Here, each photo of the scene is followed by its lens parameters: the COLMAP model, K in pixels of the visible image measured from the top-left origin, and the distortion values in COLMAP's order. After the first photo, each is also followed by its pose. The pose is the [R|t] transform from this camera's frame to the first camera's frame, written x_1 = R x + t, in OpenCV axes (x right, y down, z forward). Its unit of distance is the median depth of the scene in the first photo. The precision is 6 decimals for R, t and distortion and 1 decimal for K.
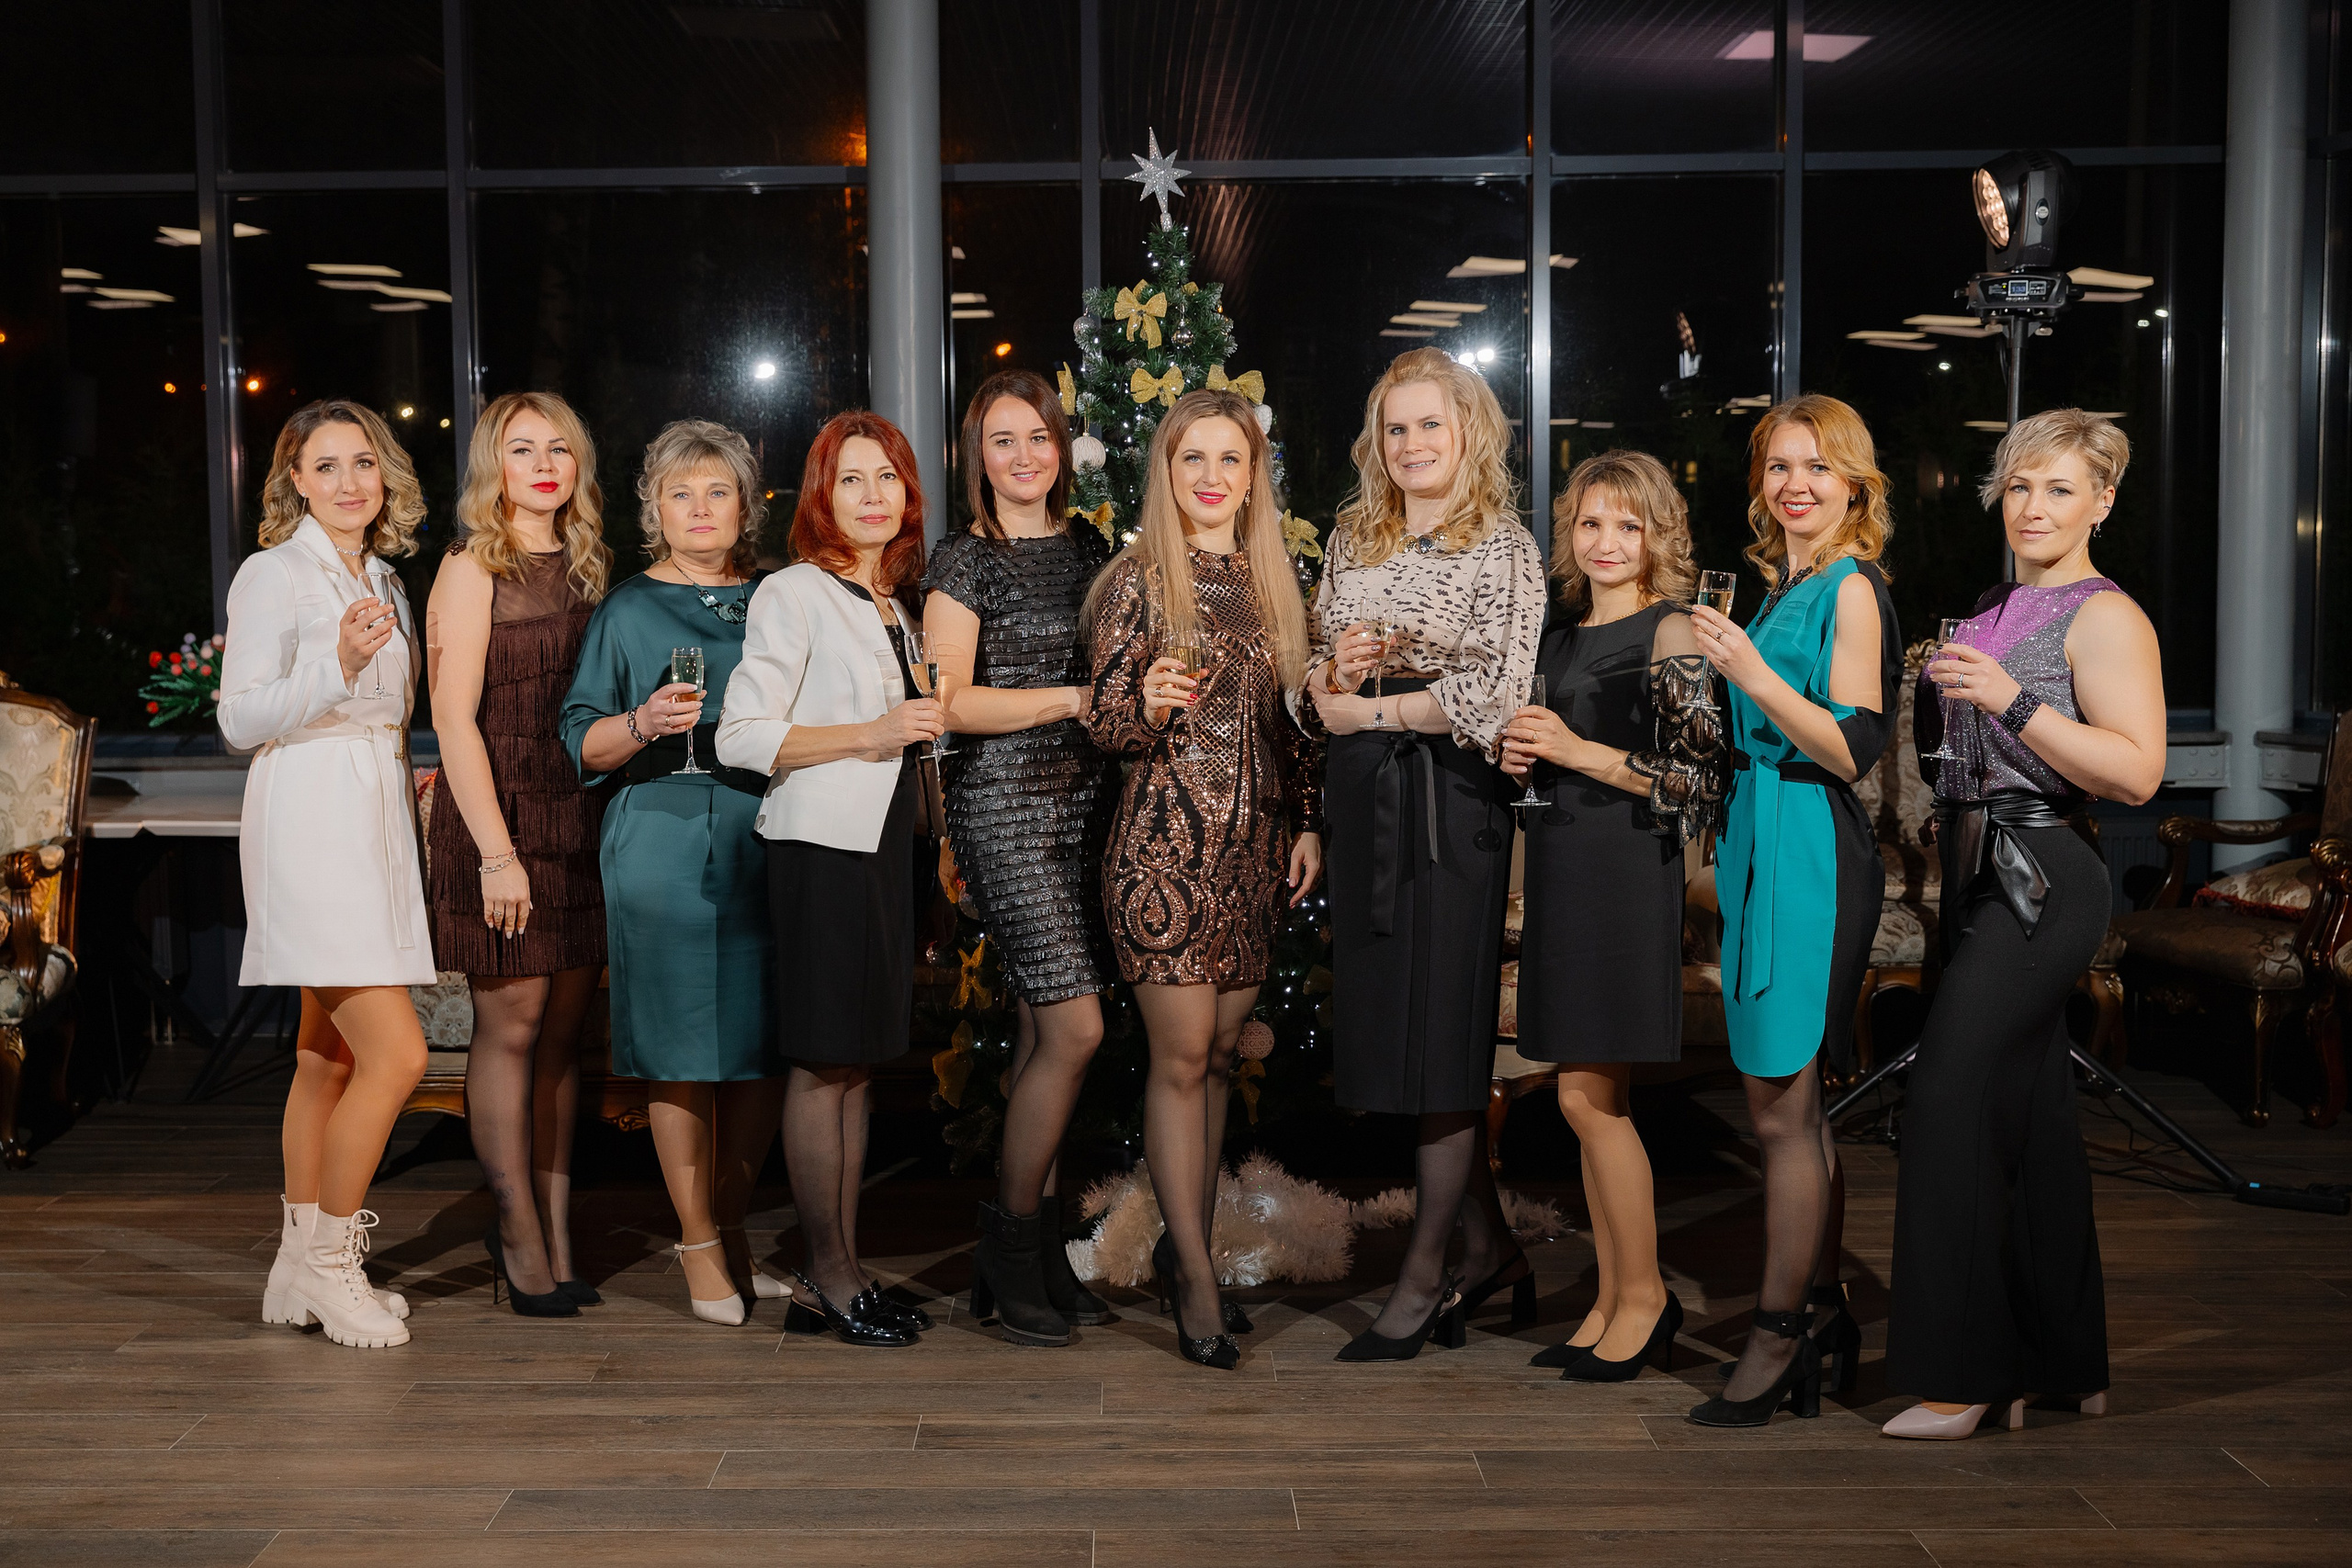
lens RADIAL K [[2958.9, 0, 1108.4], [0, 2958.9, 784.3], [0, 0, 1]] dist [-0.000847, -0.003128]
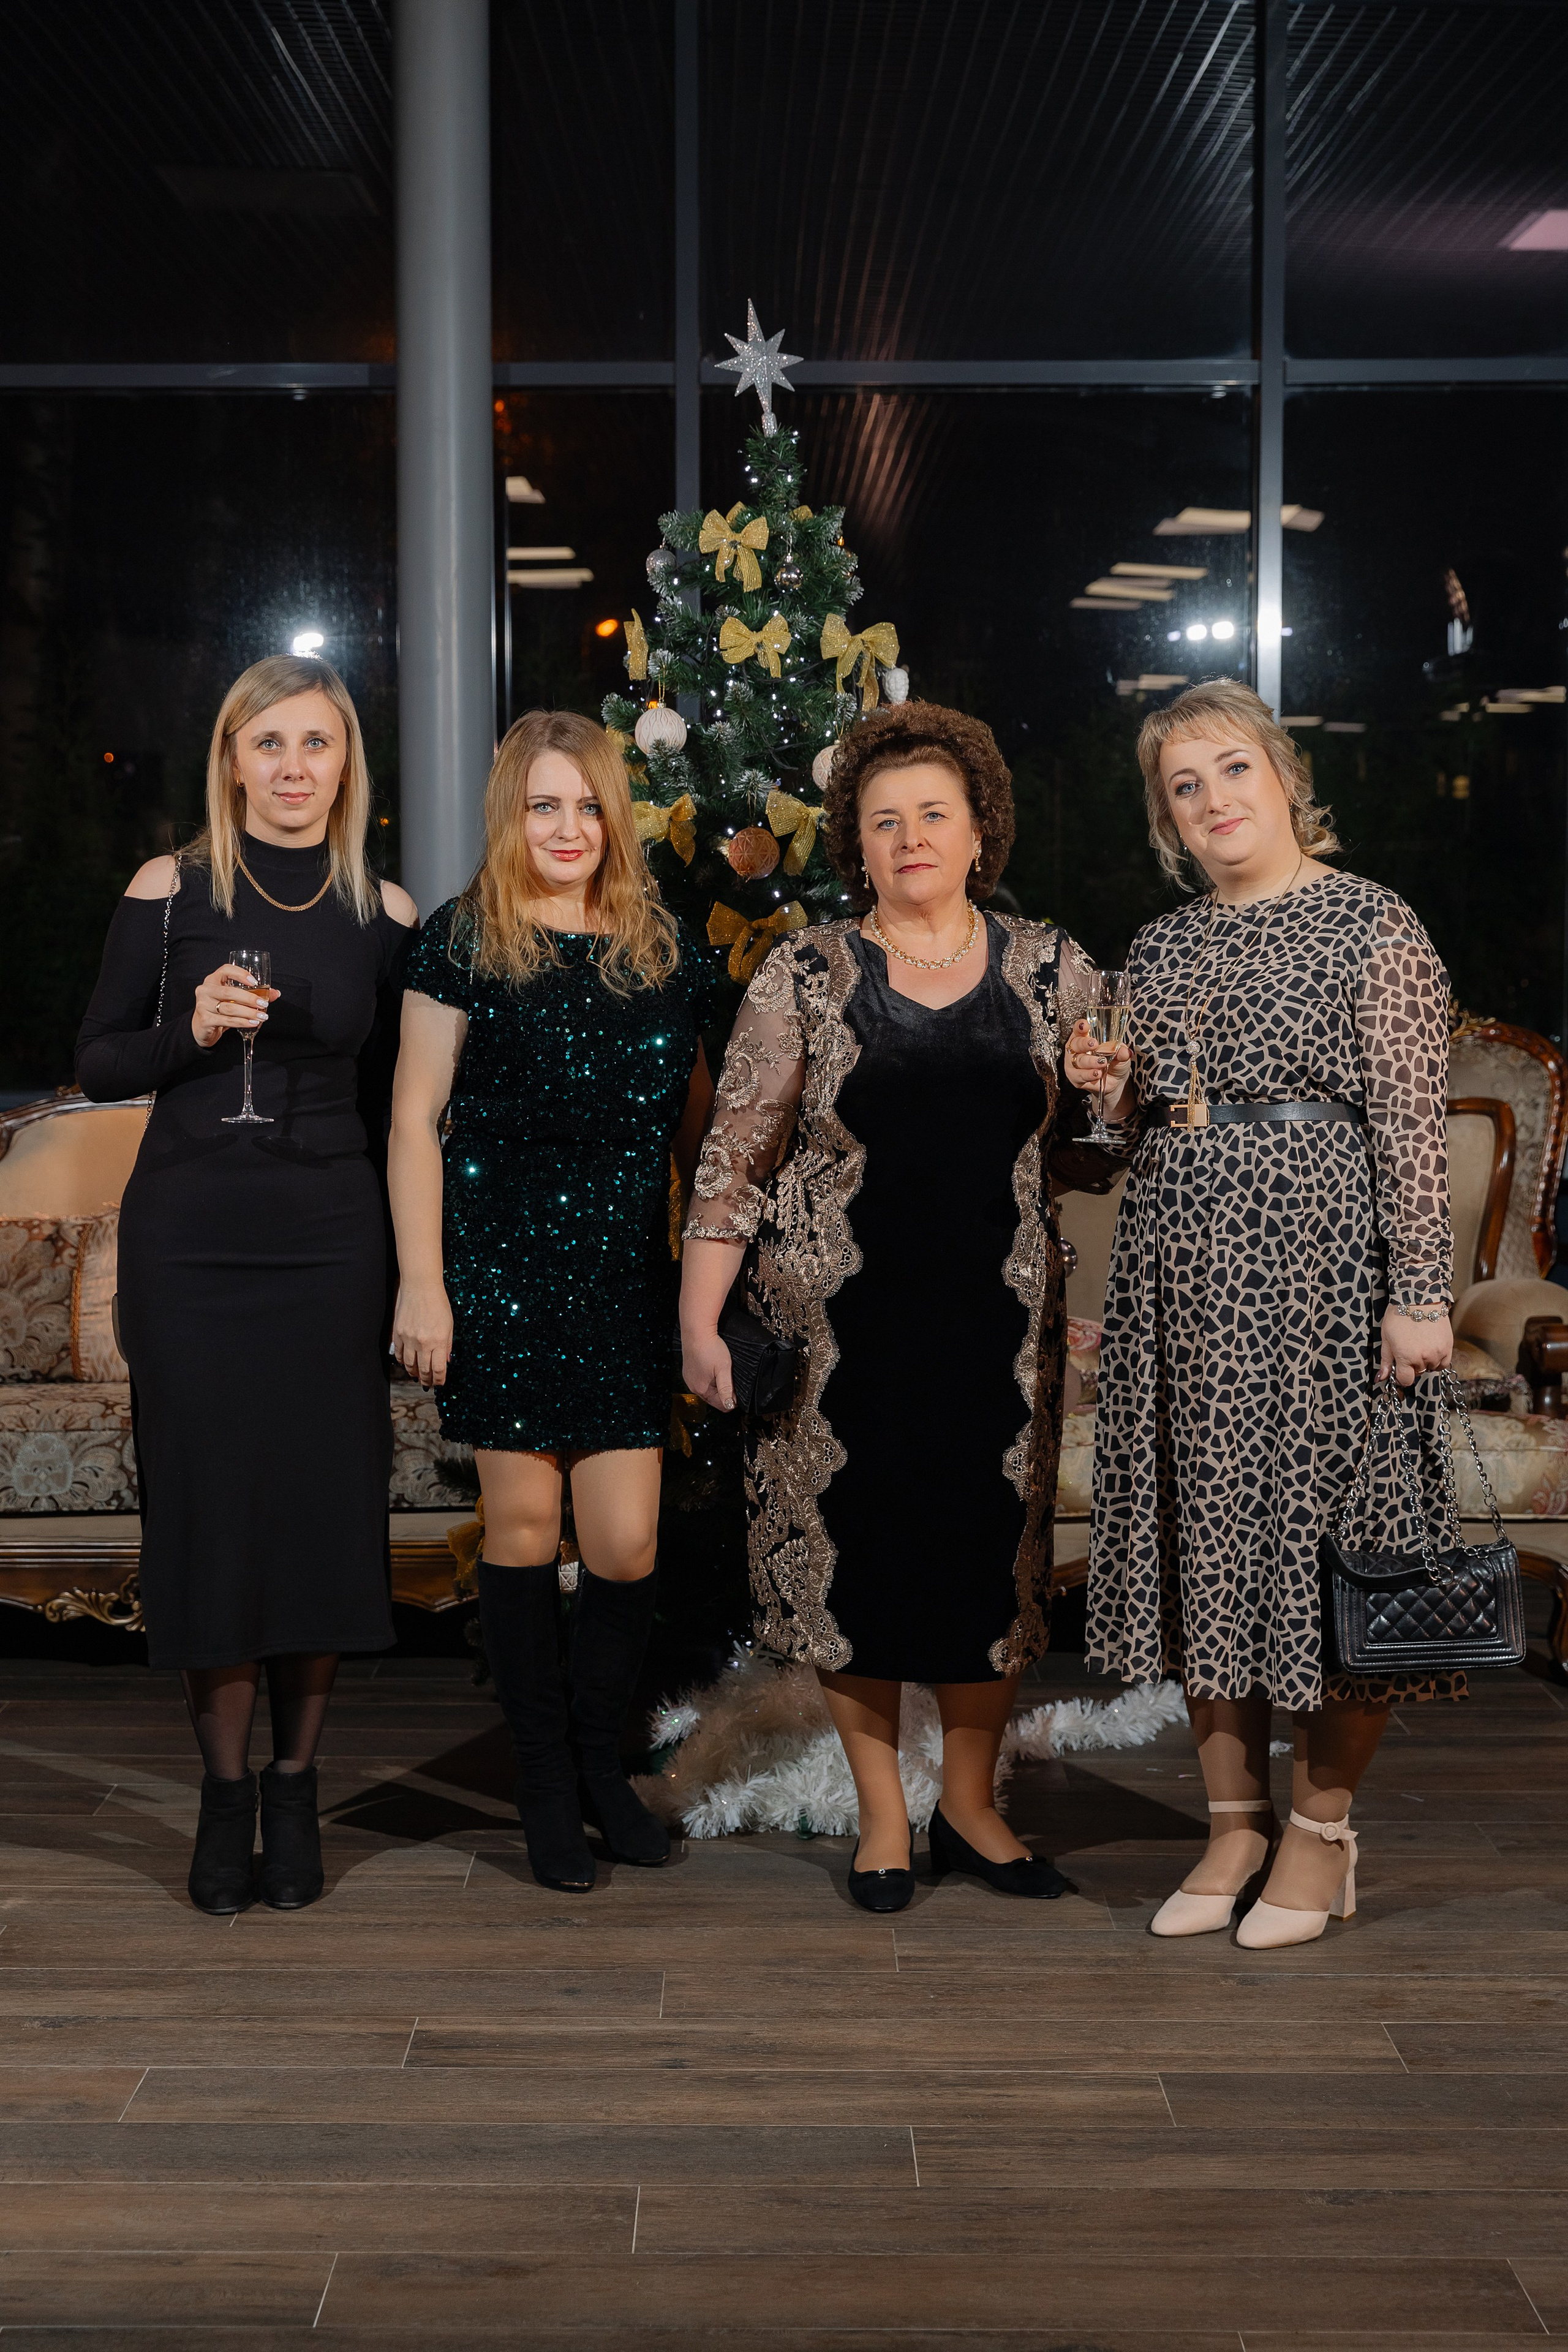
lens RADIAL K [[3635.1, 0, 772.5], [0, 3635.1, 1187.4], [0, 0, 1]] dist [0.006655, 0.002757]
pose [[0.999942, 0.007149, 0.008063, 0.014270], [-0.007185, 0.999964, 0.004450, 0.000182], [-0.008031, -0.004508, 0.999958, 0.073676]]
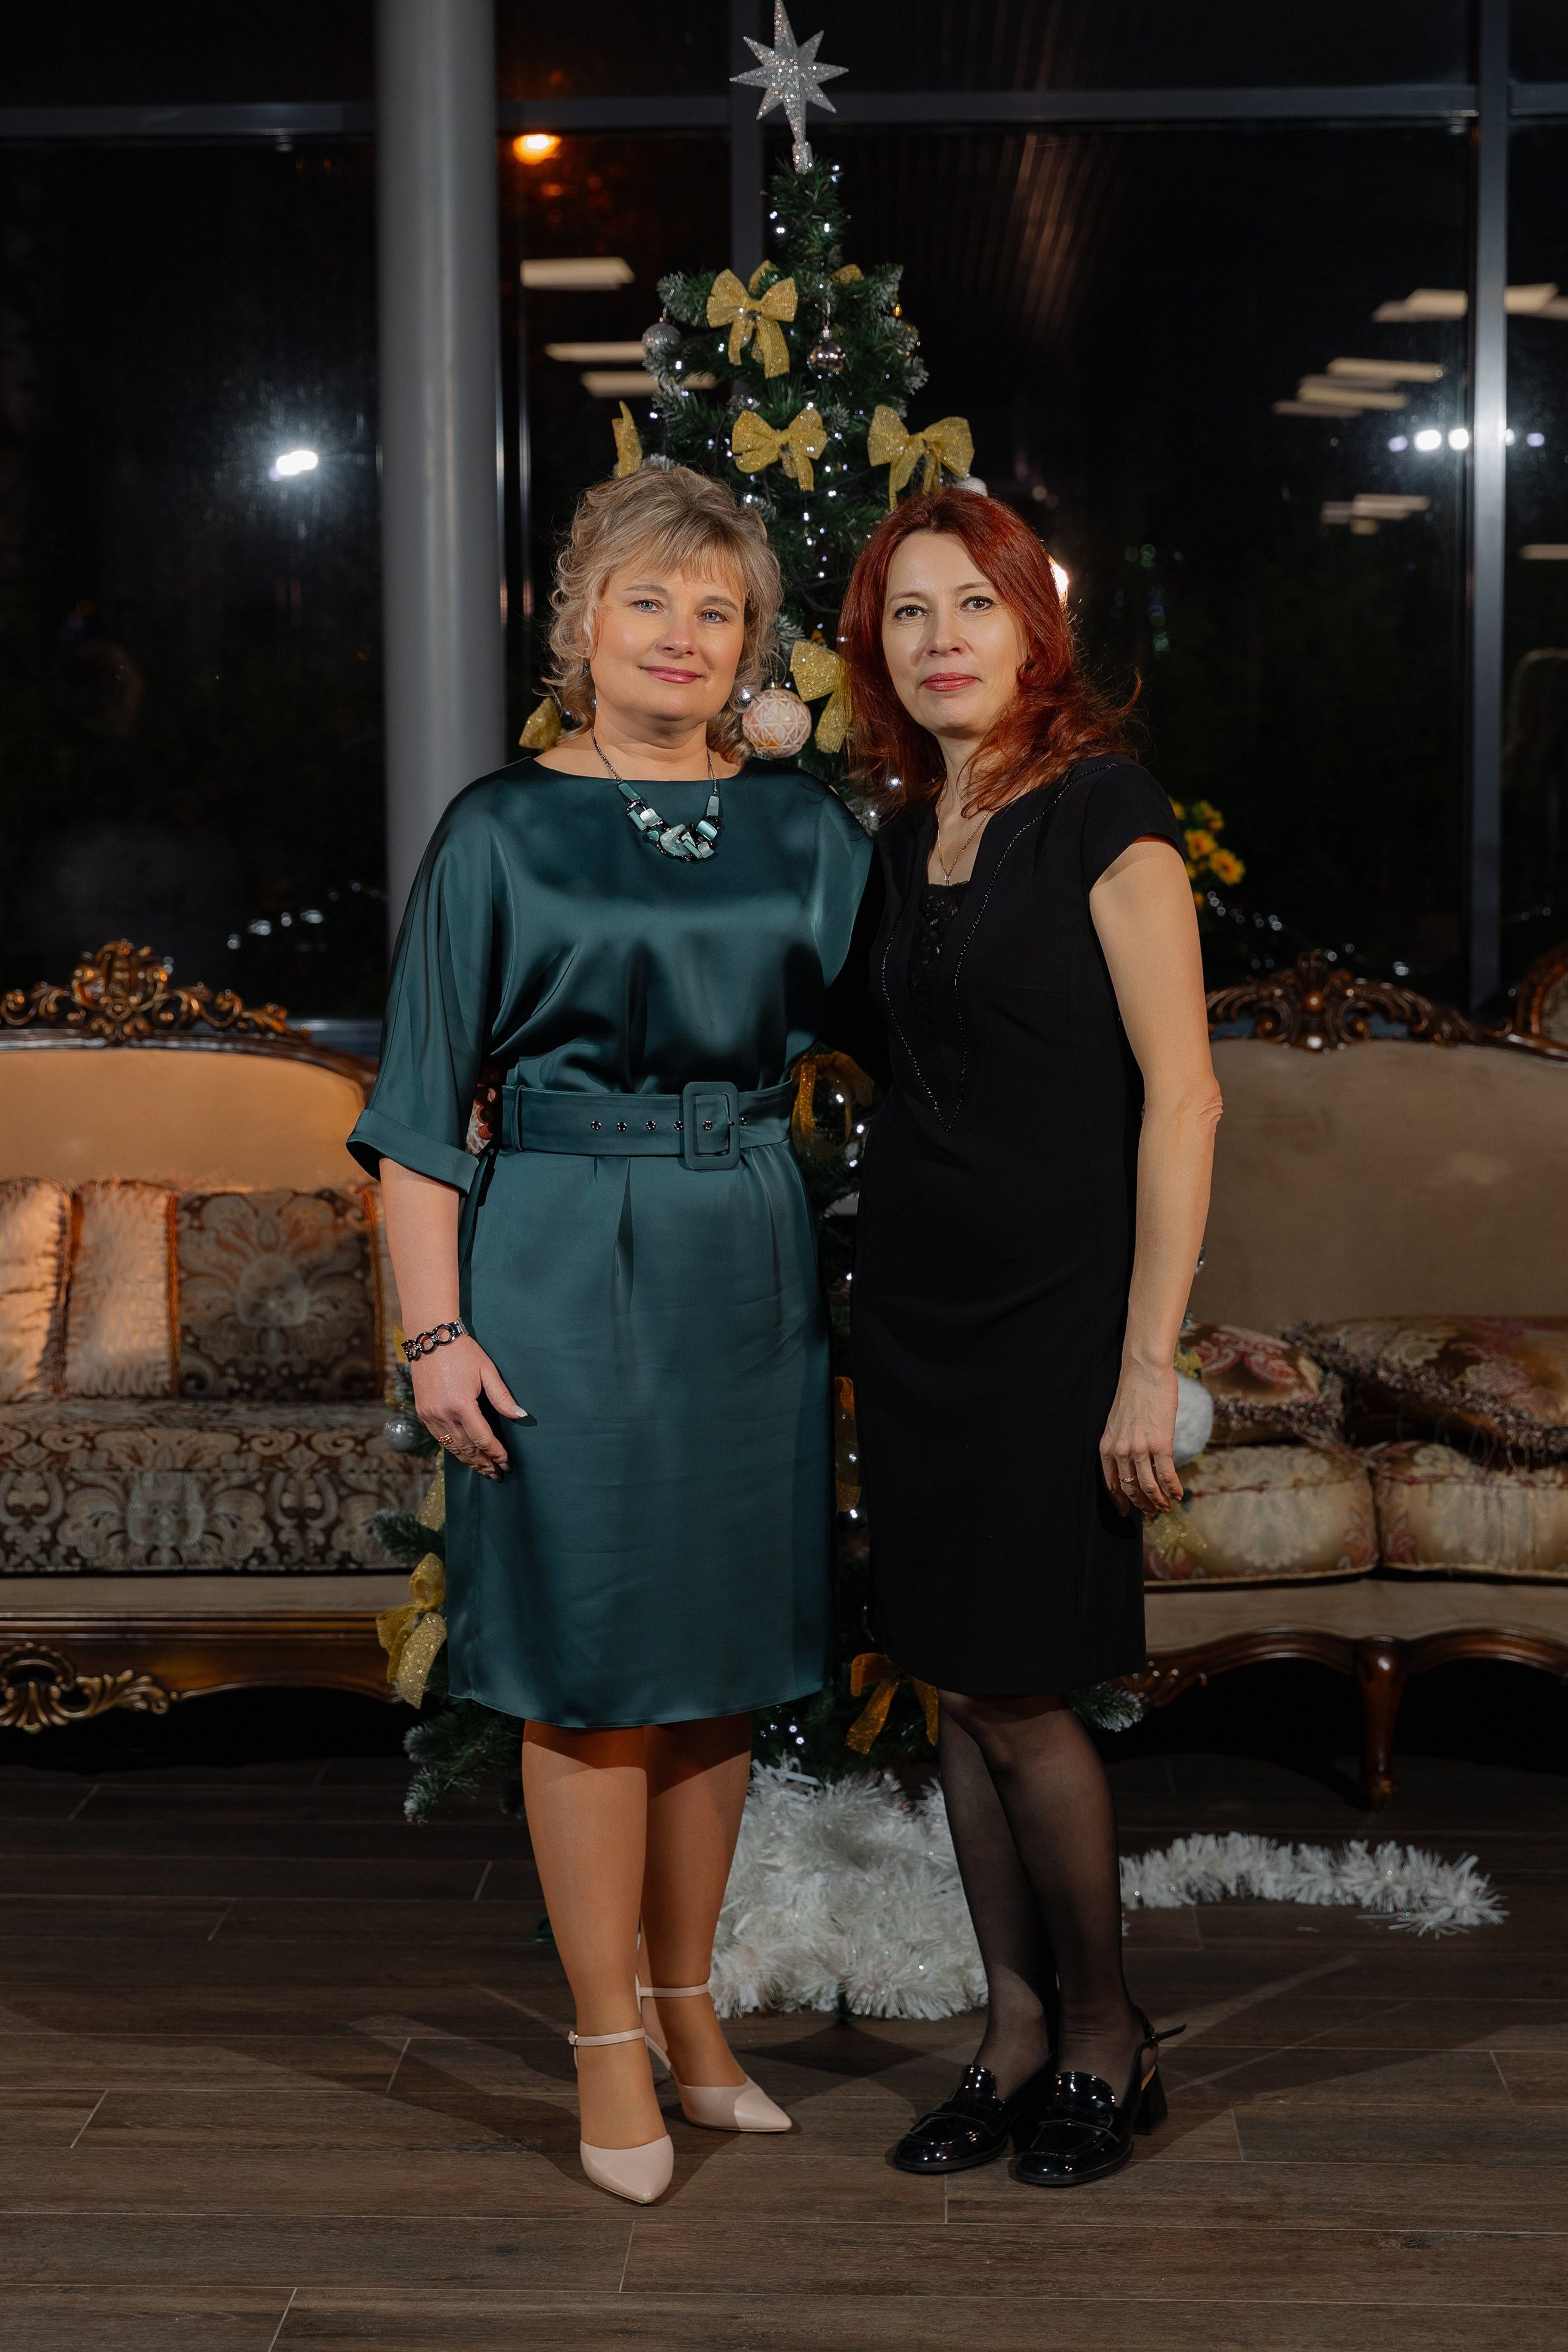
lens RADIAL K [[4246.2, 0, 789.0], [0, 4246.2, 1179.8], [0, 0, 1]] dist [-0.017803, 0.127732]
pose [[0.999478, 0.005924, -0.031762, 0.044751], [-0.005217, 0.999738, 0.022302, -0.010812], [0.031886, -0.022125, 0.999247, 0.178289]]
